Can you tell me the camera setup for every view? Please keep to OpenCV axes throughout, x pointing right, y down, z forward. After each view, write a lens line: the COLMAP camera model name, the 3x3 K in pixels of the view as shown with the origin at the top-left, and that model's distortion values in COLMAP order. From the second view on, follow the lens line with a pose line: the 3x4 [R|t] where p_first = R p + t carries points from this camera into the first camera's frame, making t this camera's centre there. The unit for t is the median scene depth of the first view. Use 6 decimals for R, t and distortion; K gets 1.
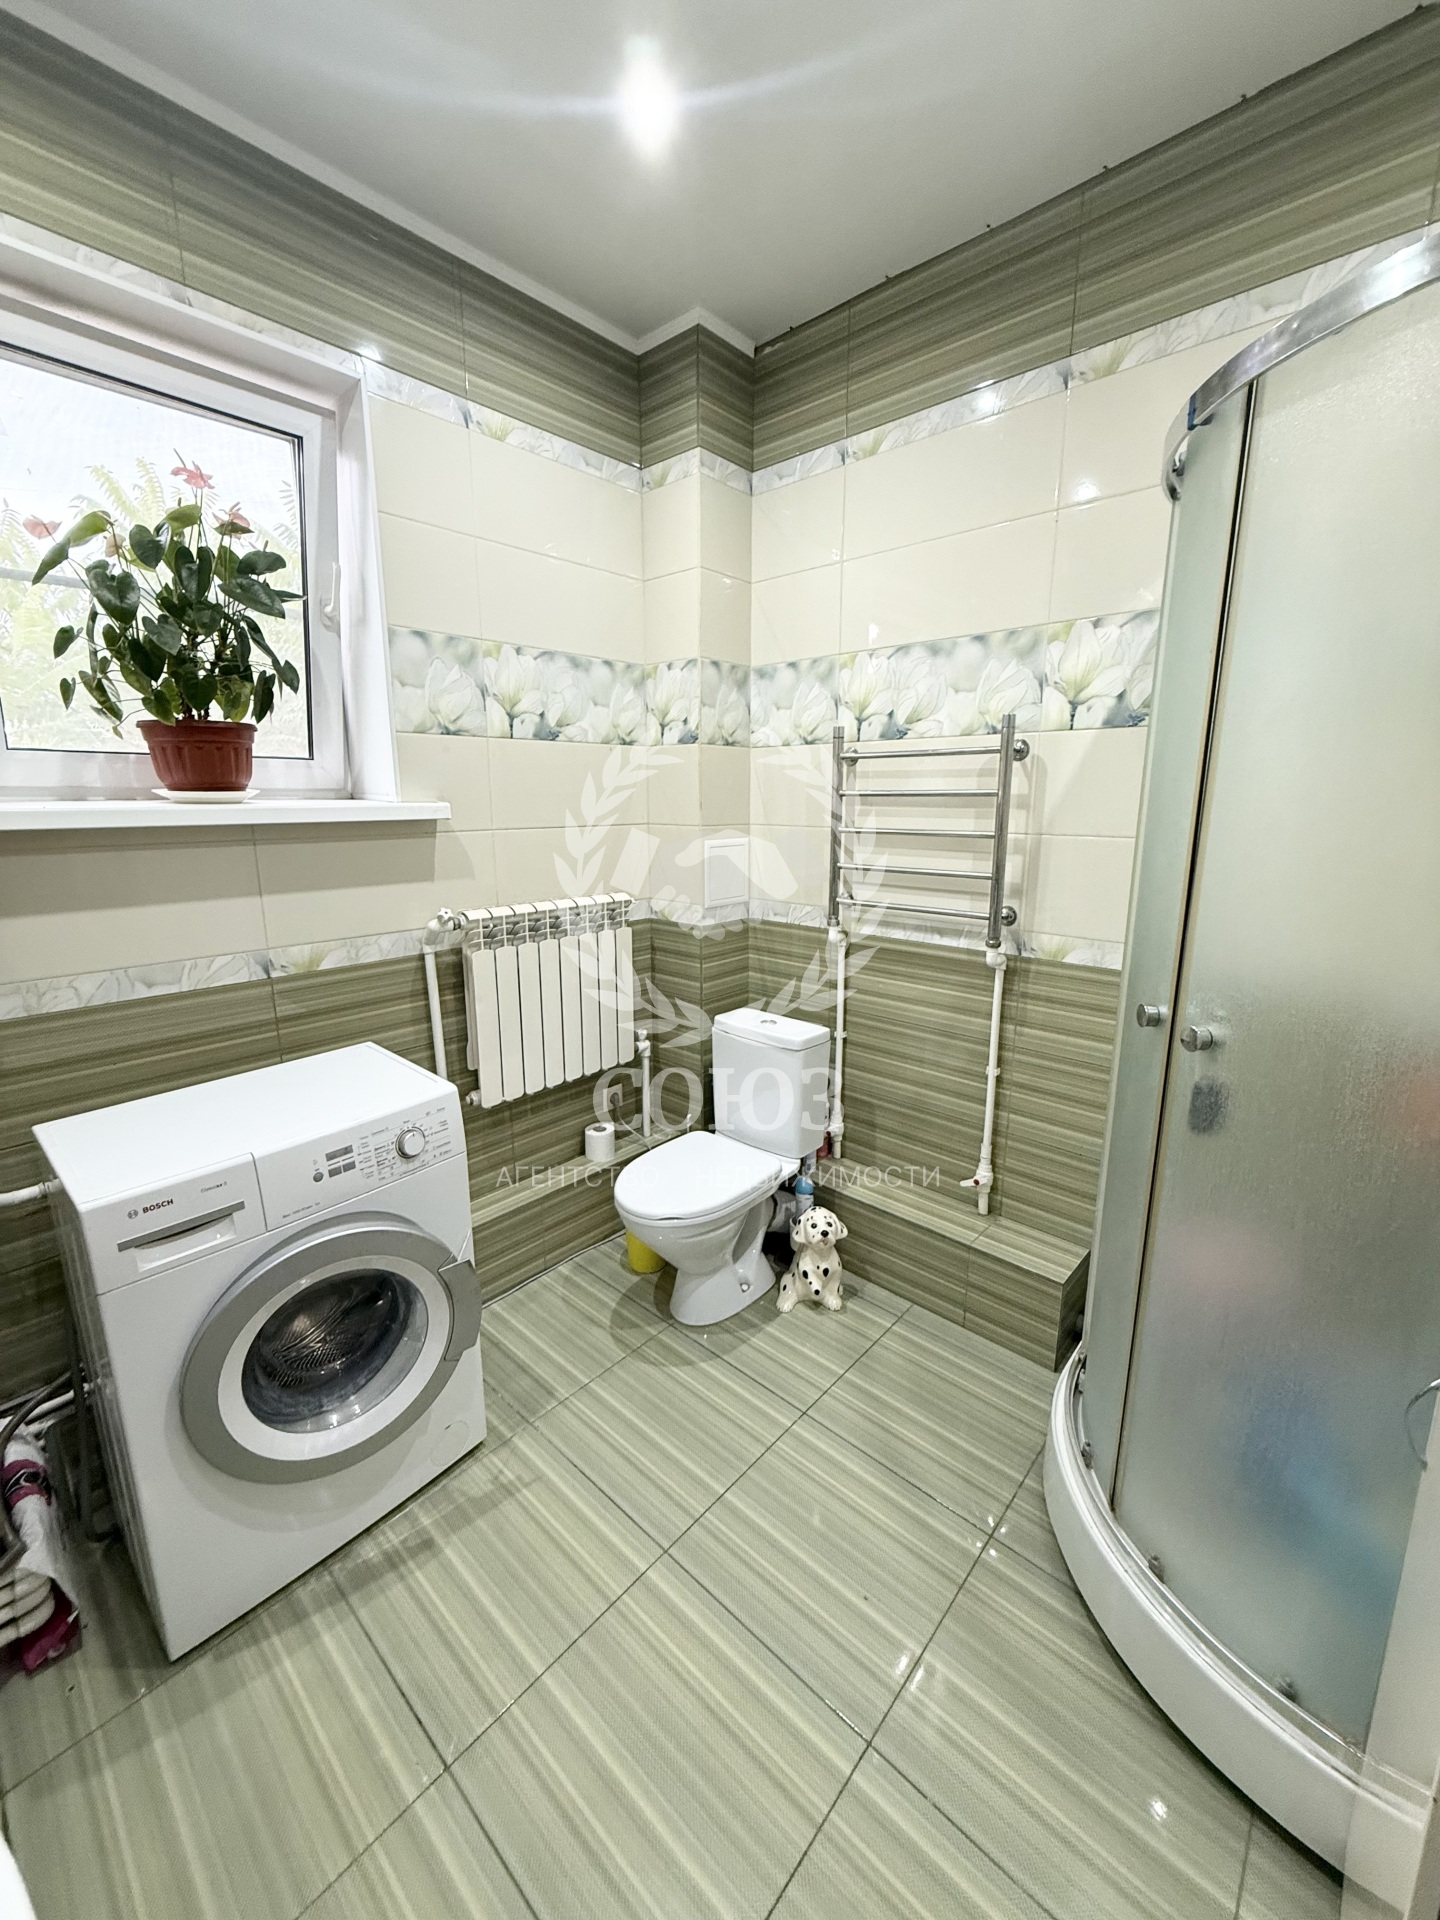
lens RADIAL K [[759.9, 0, 717.3], [0, 759.9, 949.5], [0, 0, 1]] dist [0.001387, -0.000455]
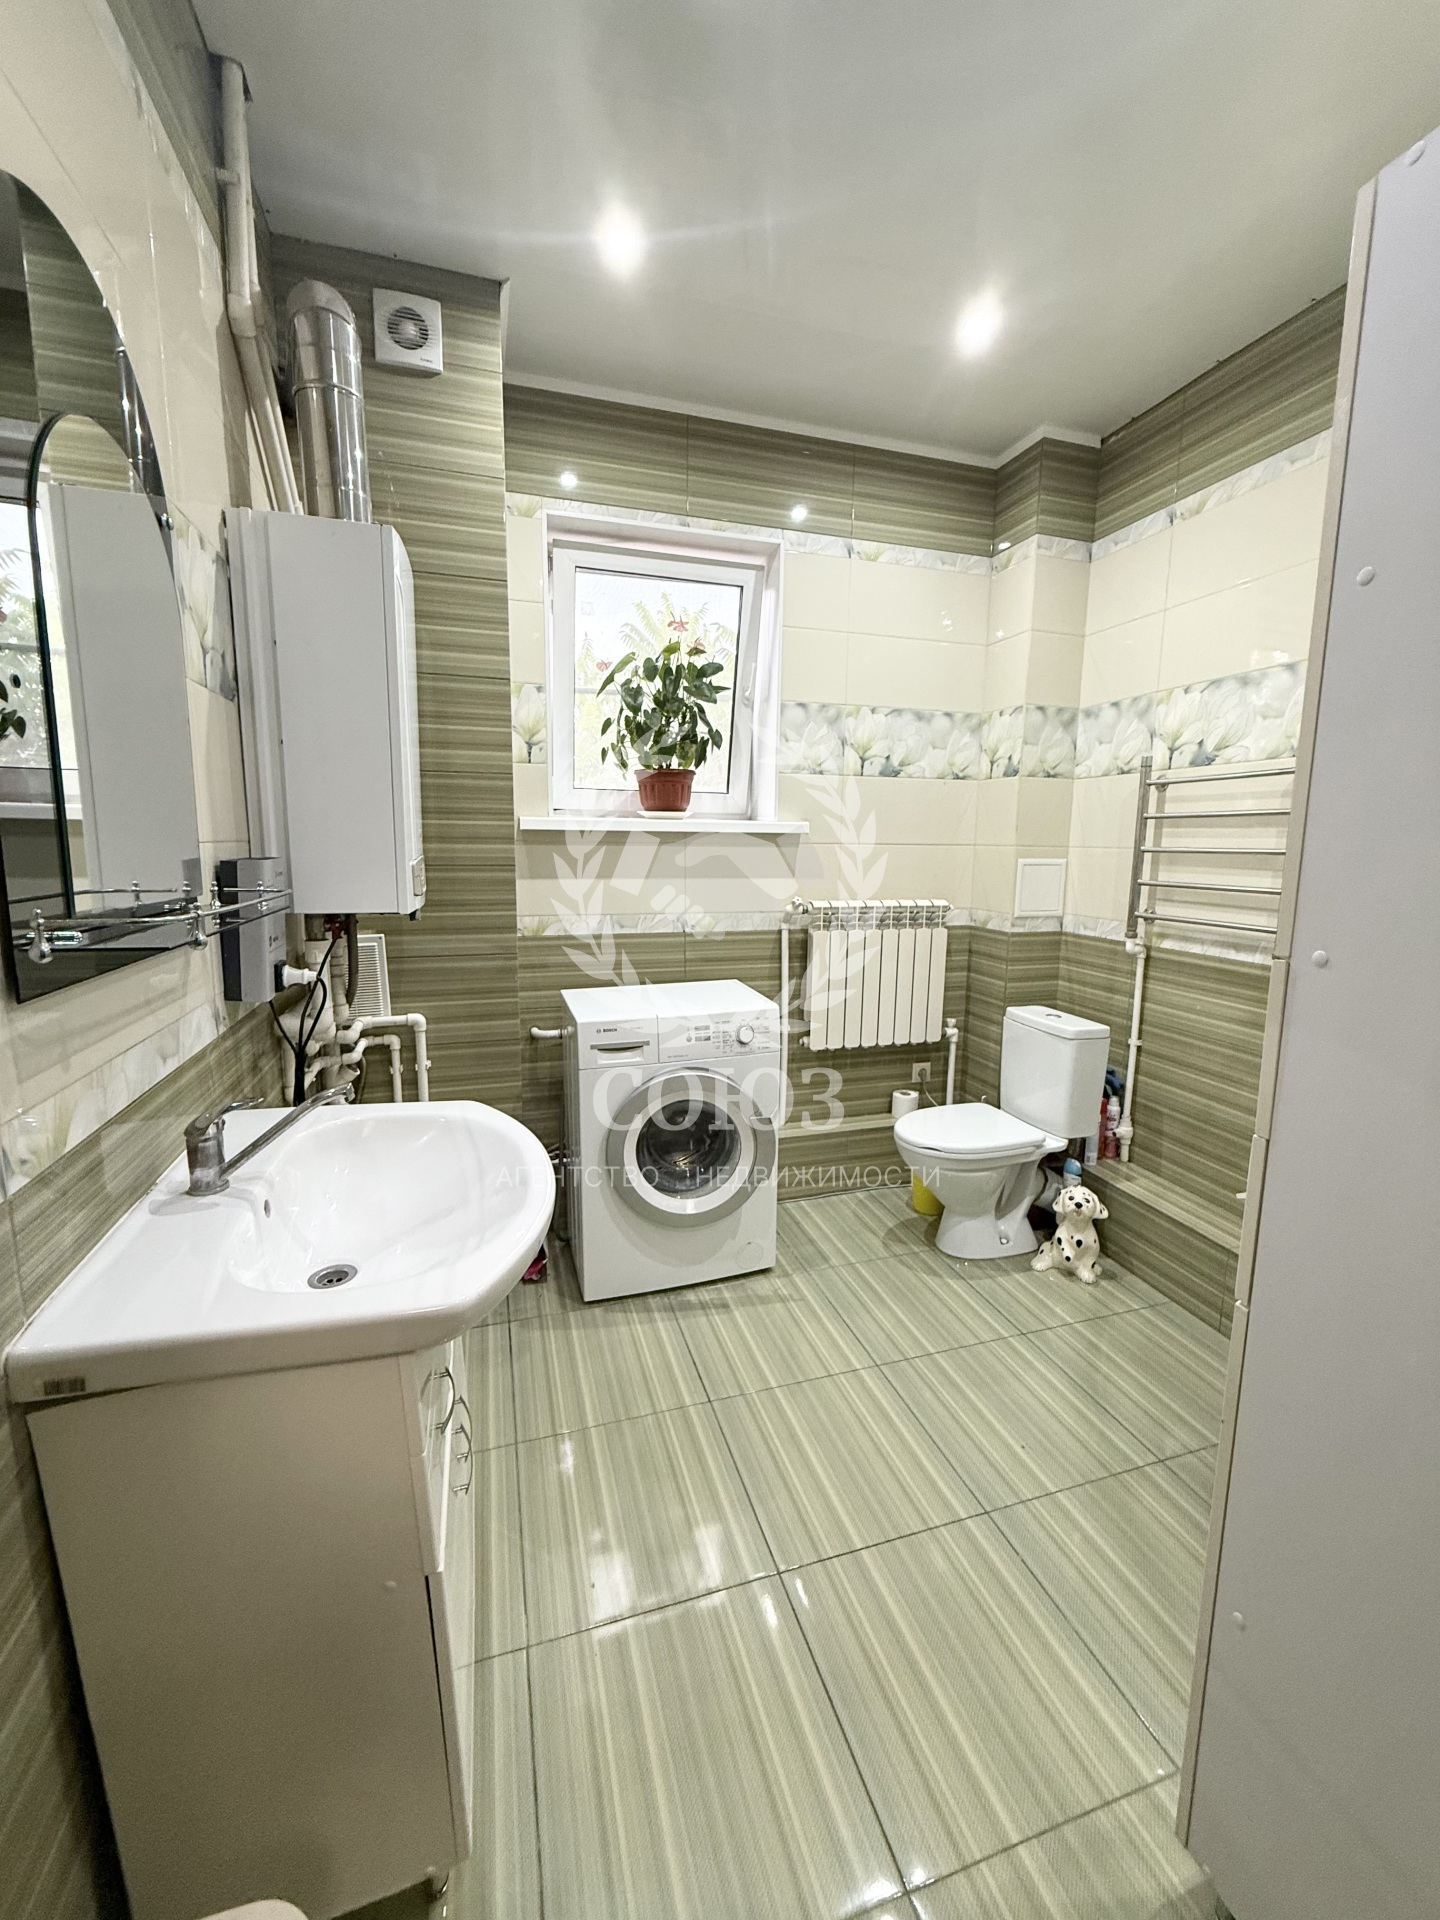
lens RADIAL K [[759.9, 0, 717.3], [0, 759.9, 949.5], [0, 0, 1]] dist [0.001387, -0.000455]
pose [[0.859780, 0.084531, -0.503620, 0.207841], [-0.115390, 0.992857, -0.030347, 0.093299], [0.497457, 0.084205, 0.863392, -0.247489]]
